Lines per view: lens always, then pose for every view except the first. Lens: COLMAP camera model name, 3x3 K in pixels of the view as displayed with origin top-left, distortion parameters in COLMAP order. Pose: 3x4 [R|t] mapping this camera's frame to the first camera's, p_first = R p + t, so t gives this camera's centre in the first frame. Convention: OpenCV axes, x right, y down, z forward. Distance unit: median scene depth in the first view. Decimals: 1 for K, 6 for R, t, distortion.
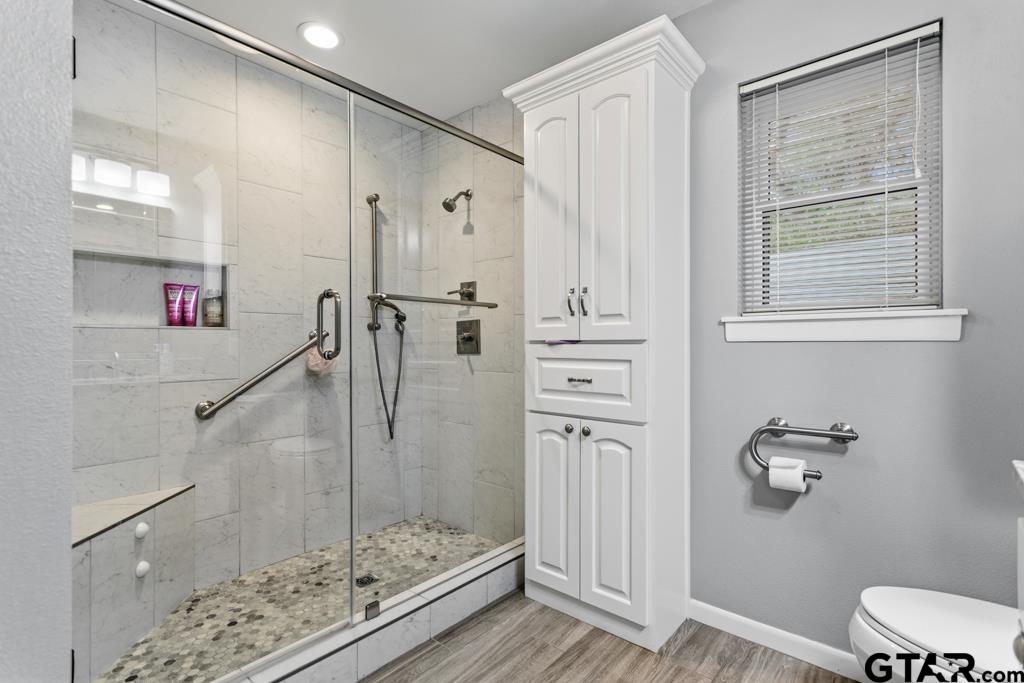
lens RADIAL K [[489.7, 0, 517.0], [0, 489.7, 342.8], [0, 0, 1]] dist [-0.000136, 0.004489]
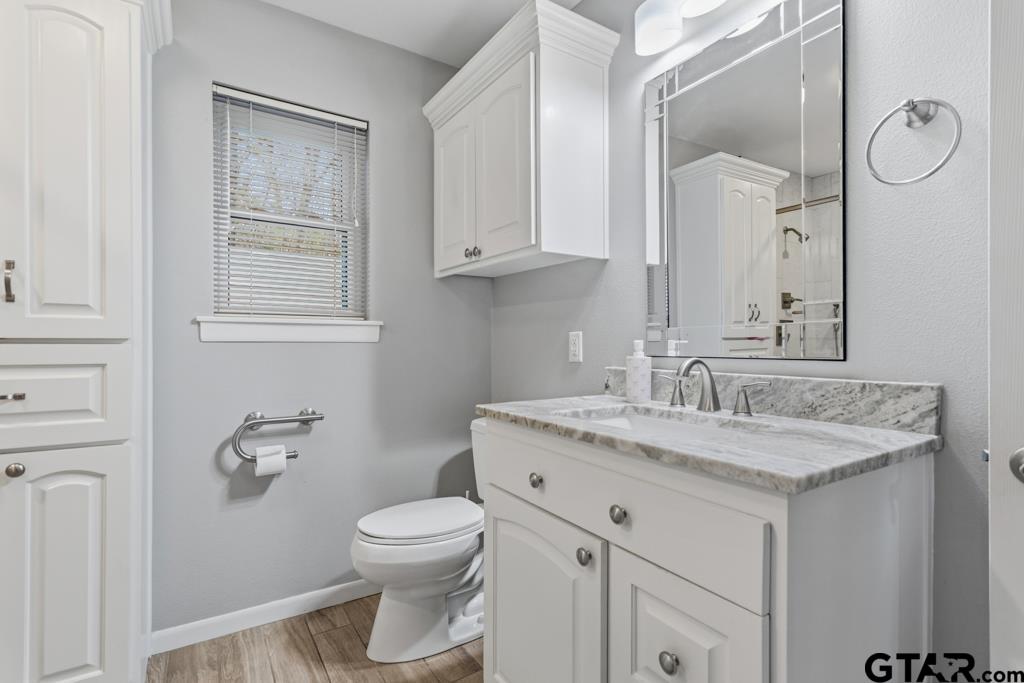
lens RADIAL K [[489.7, 0, 517.2], [0, 489.7, 343.6], [0, 0, 1]] dist [-0.000136, 0.004489]
pose [[0.285149, 0.002102, 0.958481, -0.340899], [-0.005372, 0.999985, -0.000595, -0.001026], [-0.958468, -0.004979, 0.285156, 0.134754]]
